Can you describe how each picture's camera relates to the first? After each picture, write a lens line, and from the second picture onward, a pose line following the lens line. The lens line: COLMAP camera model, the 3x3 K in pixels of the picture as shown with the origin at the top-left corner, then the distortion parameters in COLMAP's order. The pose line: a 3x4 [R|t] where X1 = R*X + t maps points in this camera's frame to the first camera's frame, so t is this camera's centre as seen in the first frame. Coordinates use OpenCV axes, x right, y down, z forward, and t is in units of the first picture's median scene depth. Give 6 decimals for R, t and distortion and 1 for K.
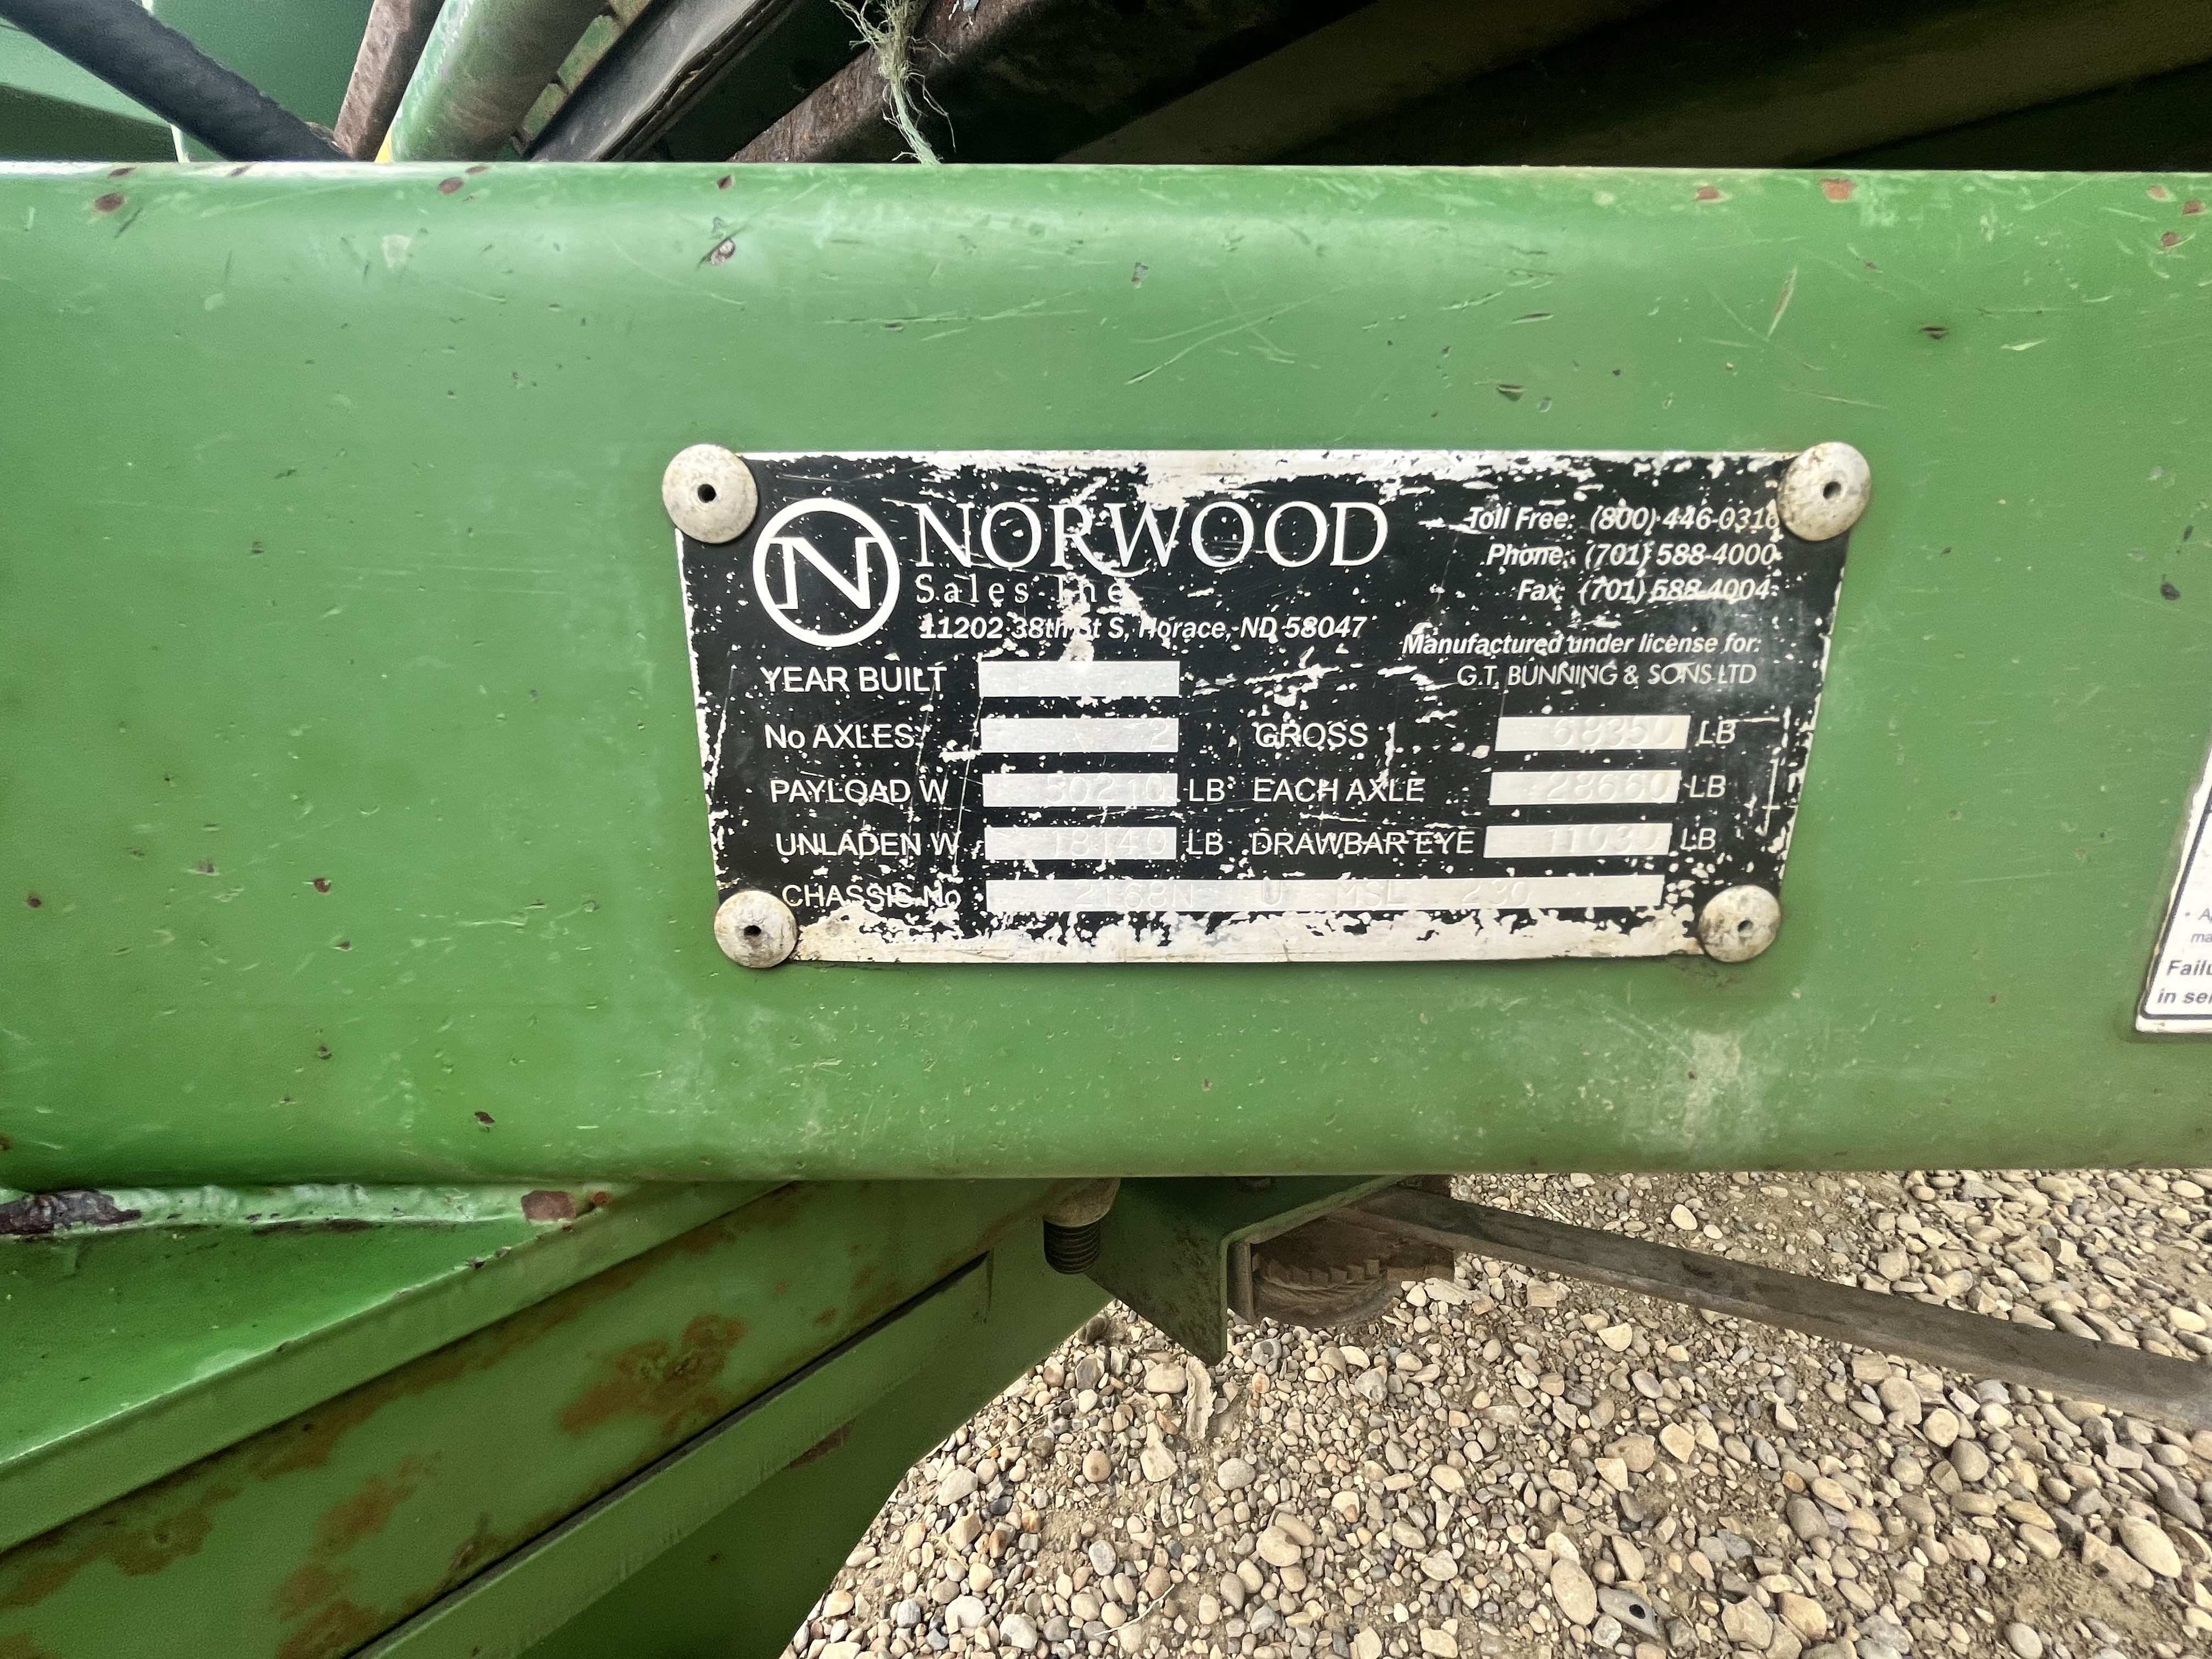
lens RADIAL K [[894.8, 0, 1106.0], [0, 894.8, 829.5], [0, 0, 1]] dist [-0.000141, -0.000024]
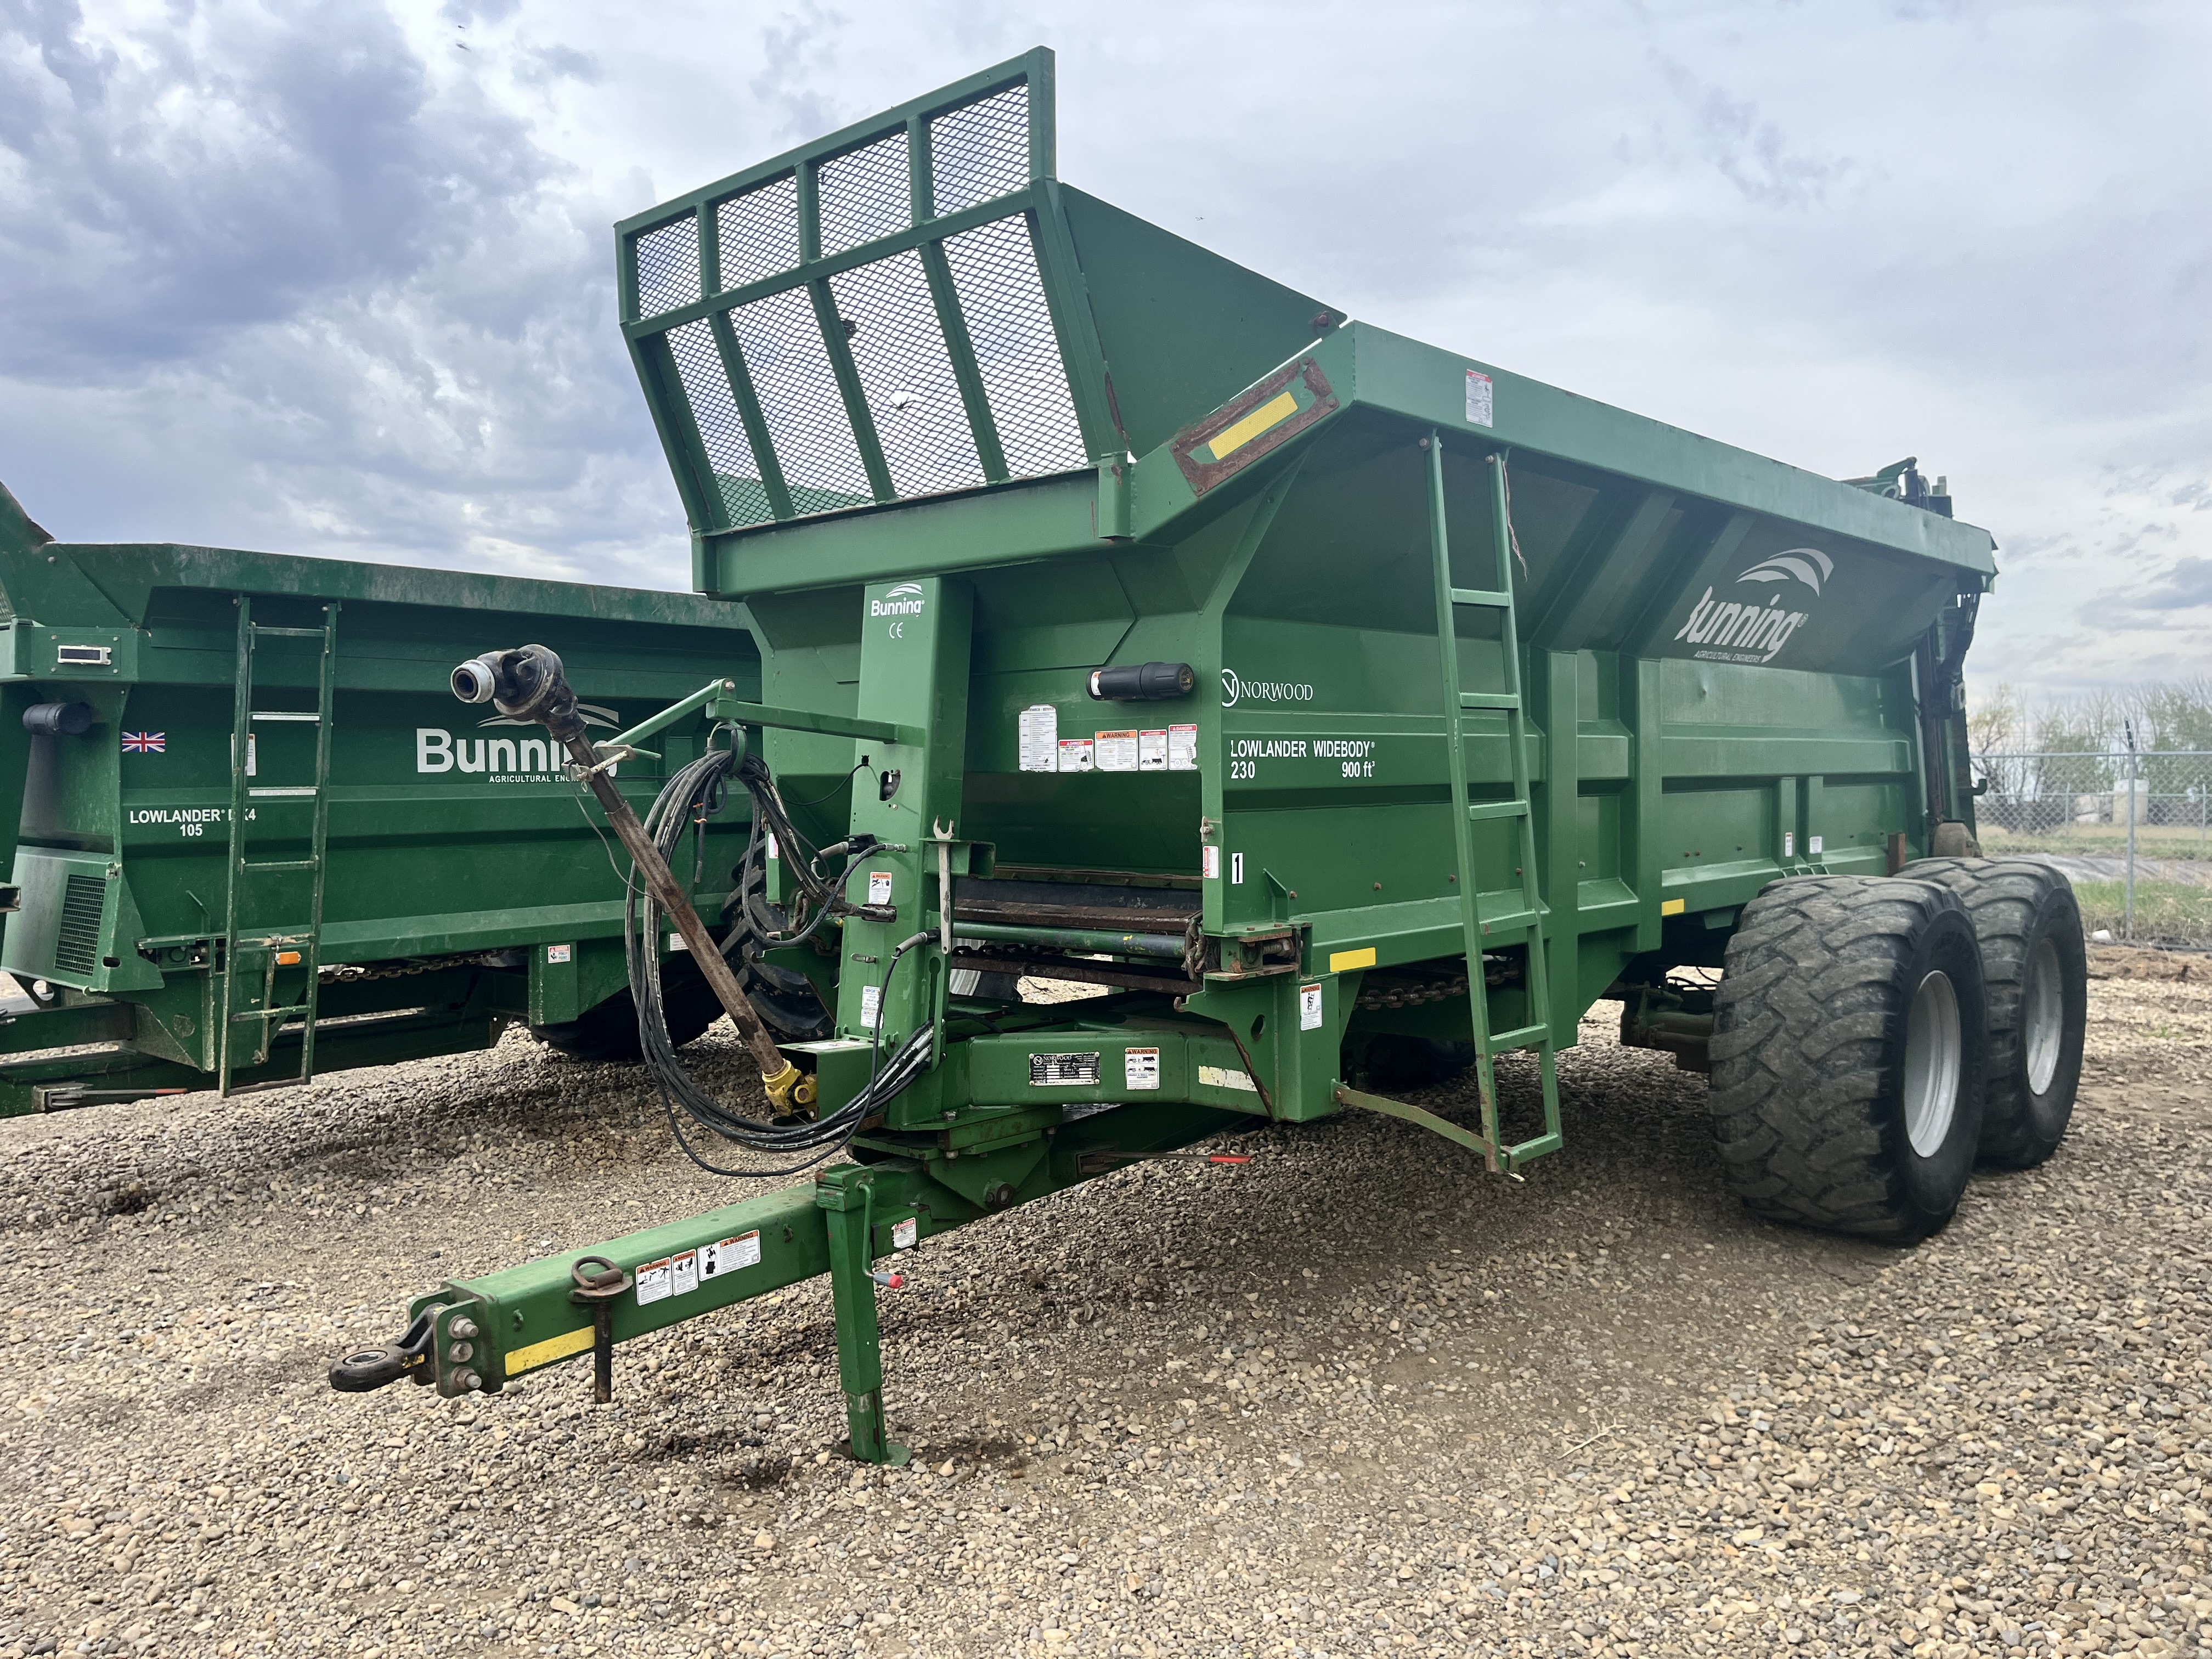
lens RADIAL K [[1673.8, 0, 1106.0], [0, 1673.8, 829.5], [0, 0, 1]] dist [0.091094, -0.146917]
pose [[0.998758, -0.011964, 0.048358, -0.076003], [0.022350, 0.975167, -0.220342, 0.367084], [-0.044521, 0.221149, 0.974223, -4.618672]]
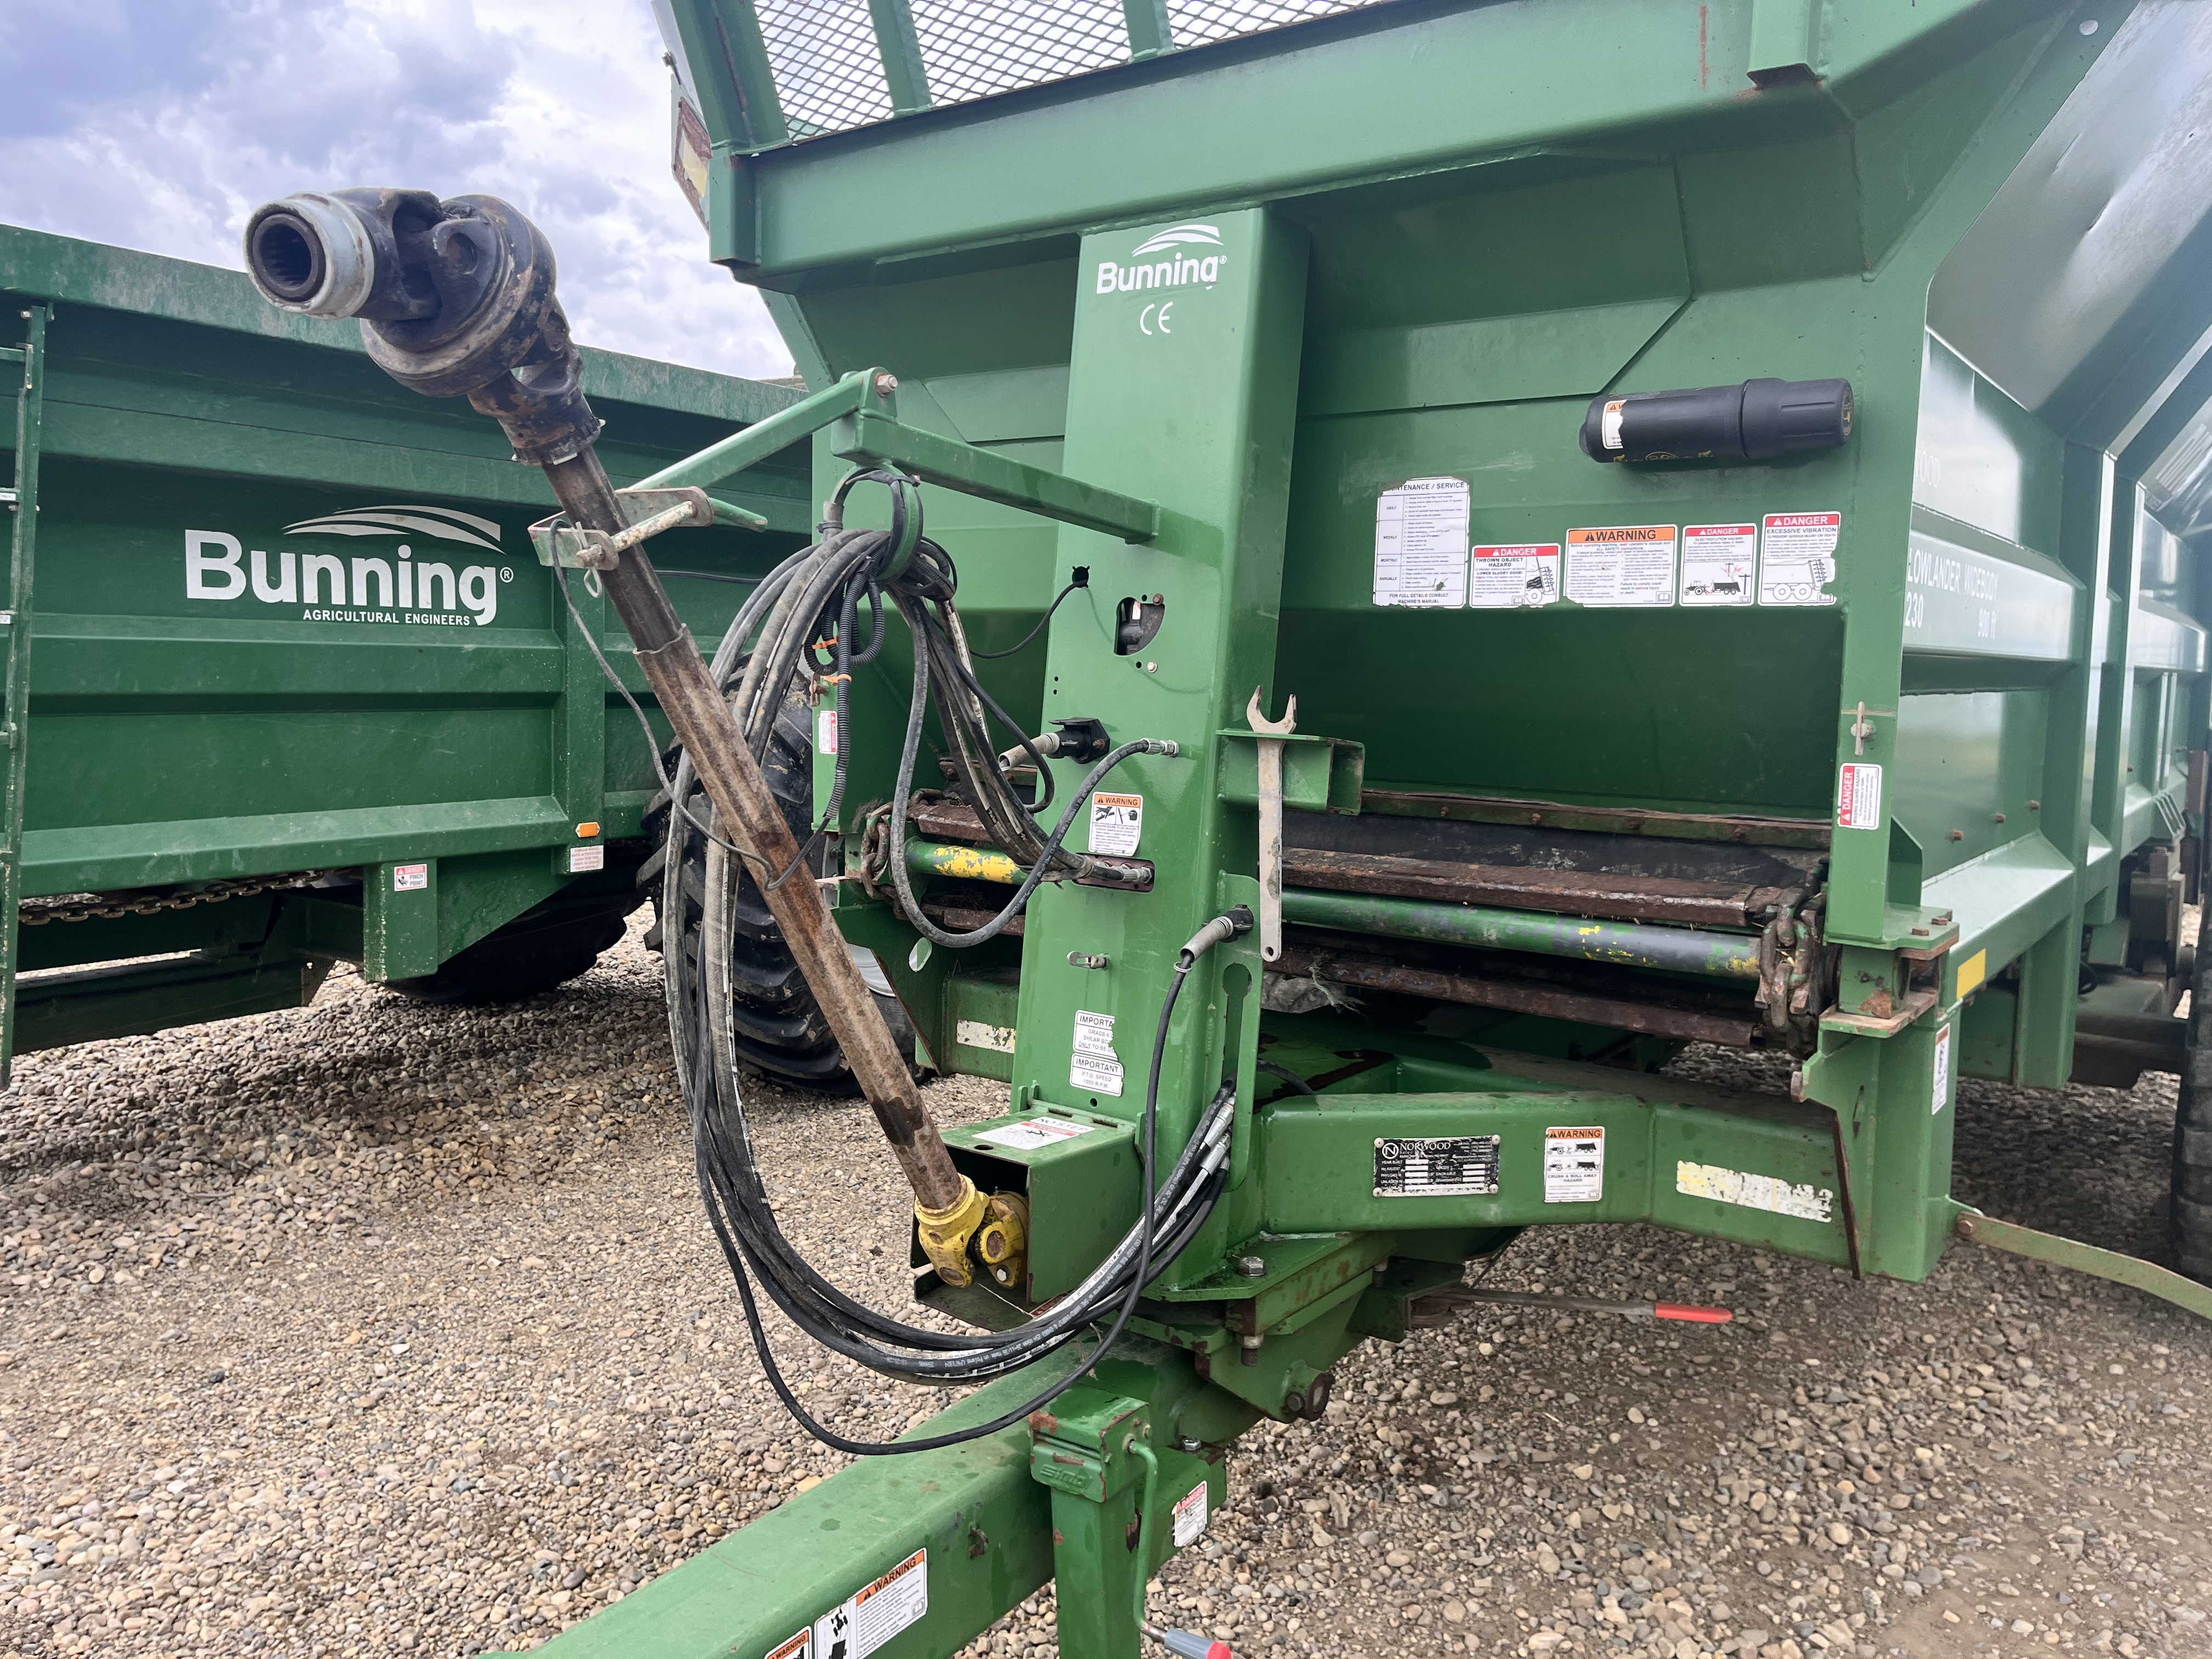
lens RADIAL K [[1655.9, 0, 1129.9], [0, 1655.9, 813.5], [0, 0, 1]] dist [0.109137, -0.151201]
pose [[0.986876, 0.007892, 0.161290, -0.848484], [0.018680, 0.986521, -0.162565, -0.144317], [-0.160399, 0.163444, 0.973426, -2.328944]]
